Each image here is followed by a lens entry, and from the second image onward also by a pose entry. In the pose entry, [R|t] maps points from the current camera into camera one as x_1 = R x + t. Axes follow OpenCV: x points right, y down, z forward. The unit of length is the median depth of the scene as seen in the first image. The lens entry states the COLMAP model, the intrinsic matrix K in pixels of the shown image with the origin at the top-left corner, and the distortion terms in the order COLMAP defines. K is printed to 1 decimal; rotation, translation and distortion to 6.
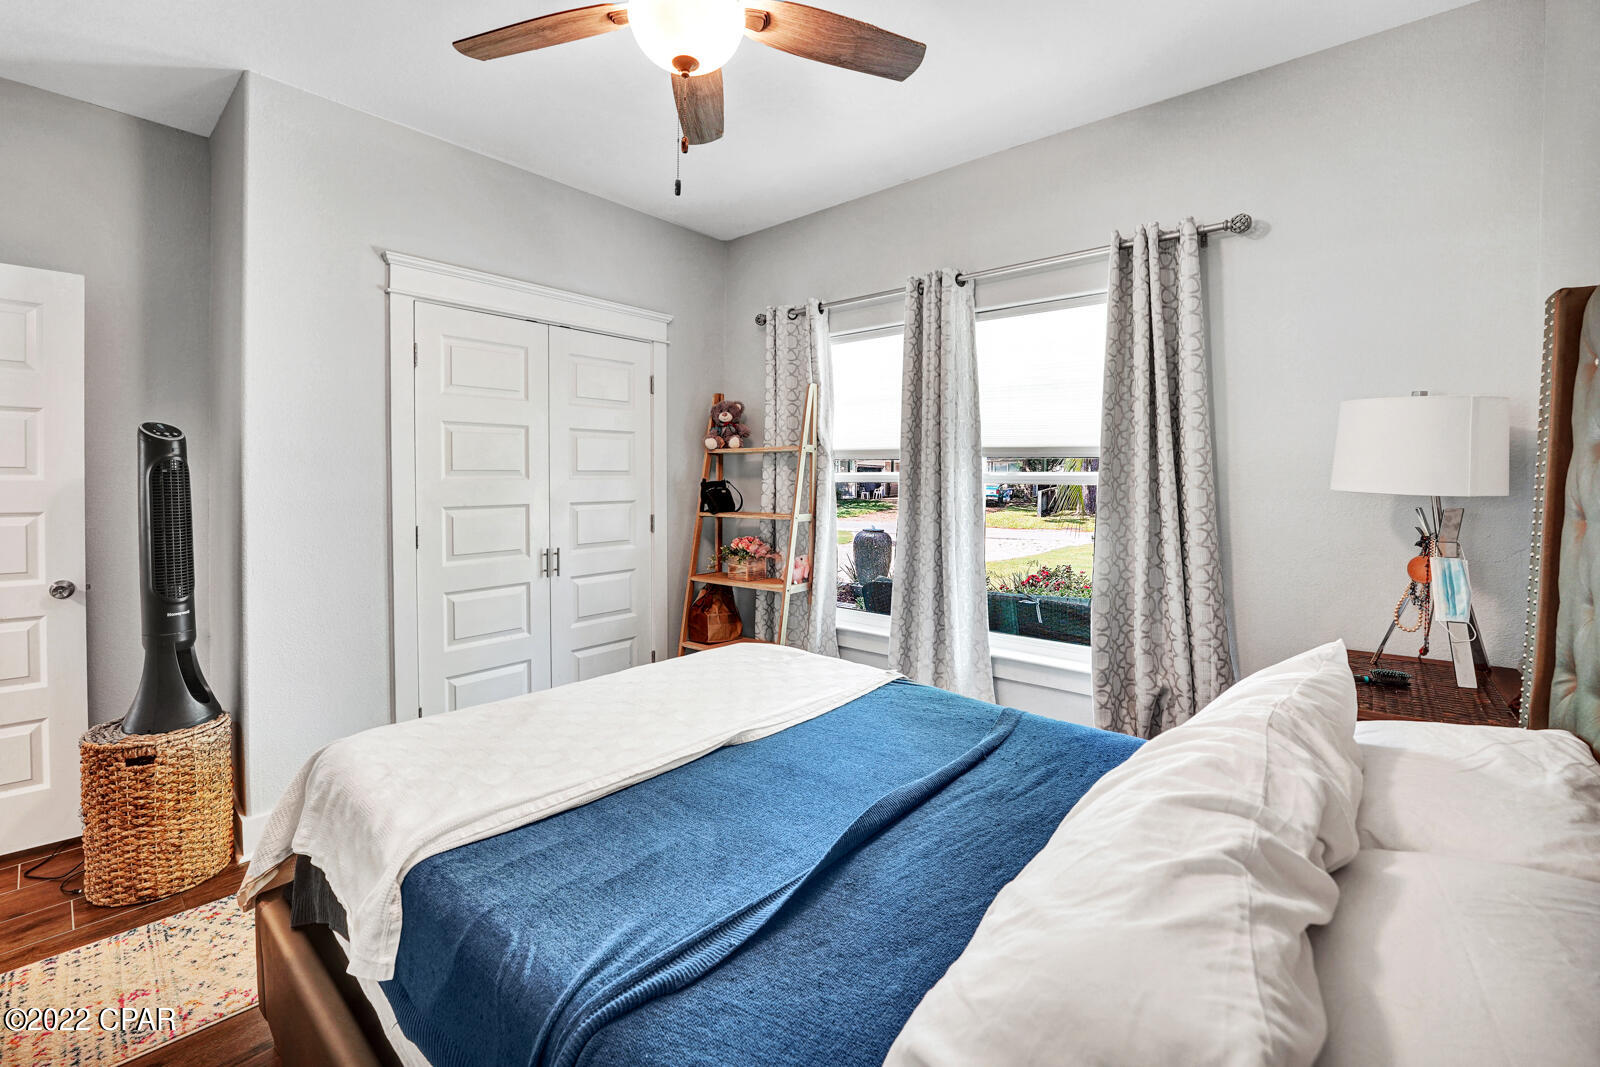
lens RADIAL K [[669.2, 0, 781.6], [0, 669.2, 476.1], [0, 0, 1]] dist [-0.024362, 0.000381]
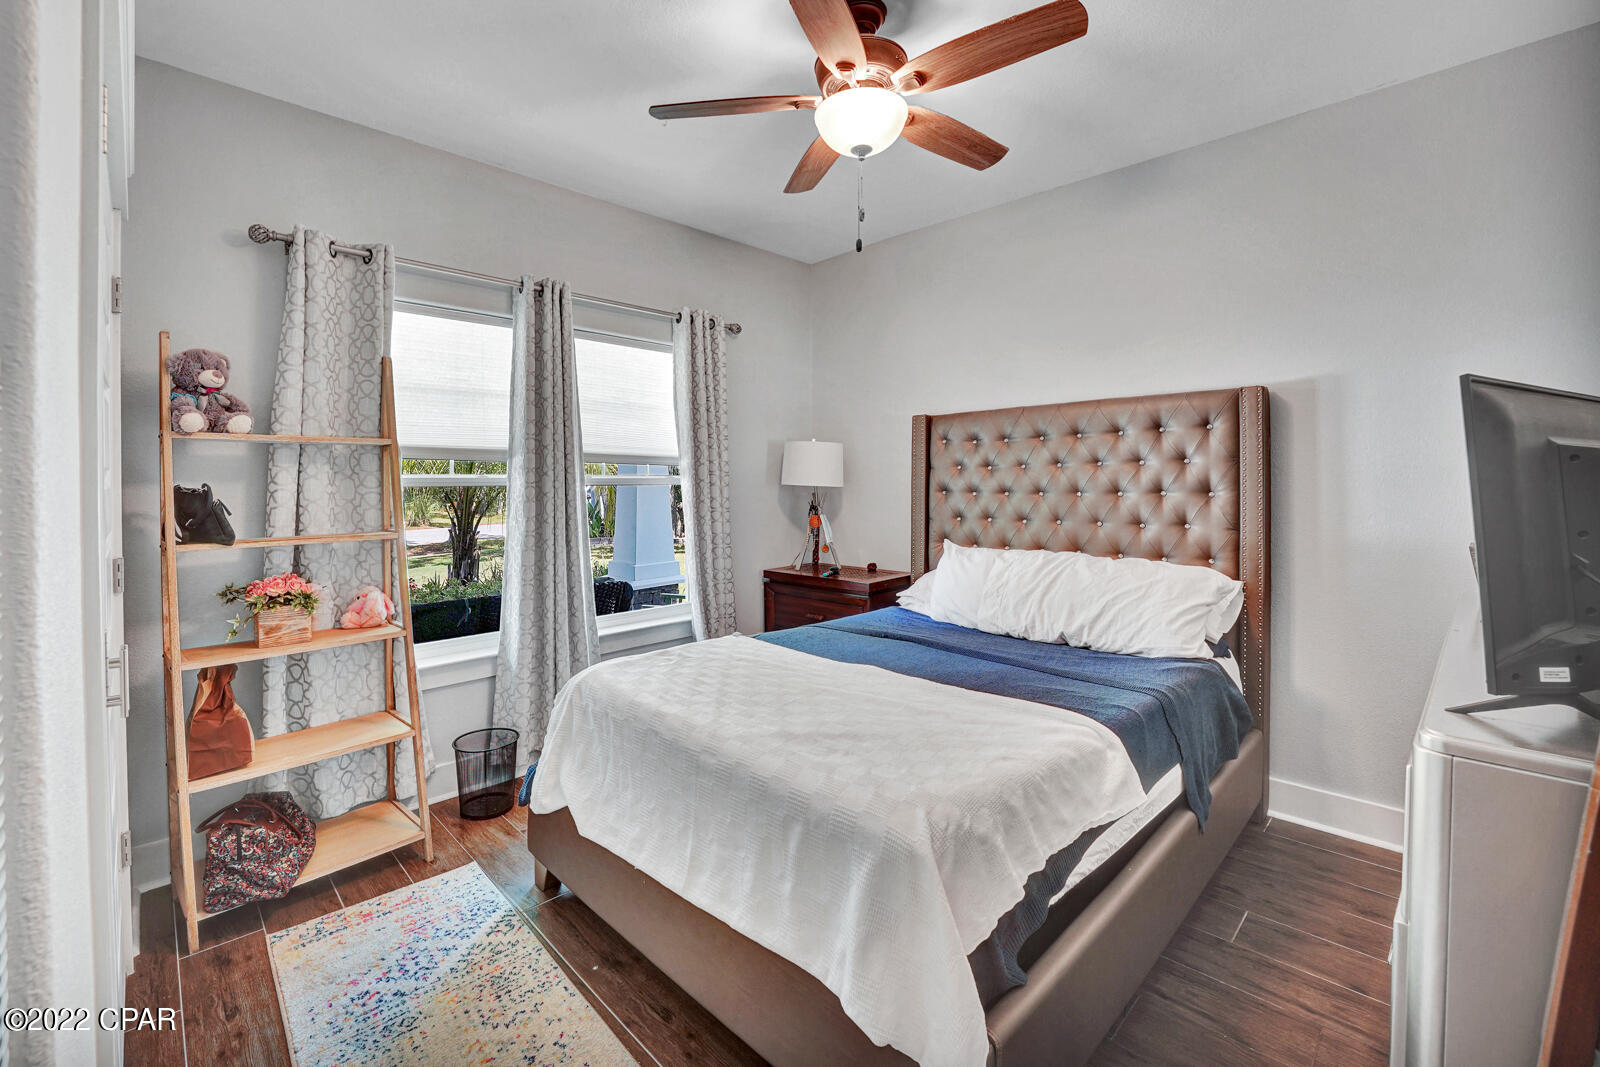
lens RADIAL K [[639.9, 0, 770.2], [0, 639.9, 476.9], [0, 0, 1]] dist [-0.023077, 0.000003]
pose [[0.070671, -0.000665, 0.997499, -0.643809], [0.008122, 0.999967, 0.000091, 0.000761], [-0.997467, 0.008095, 0.070674, 0.513025]]
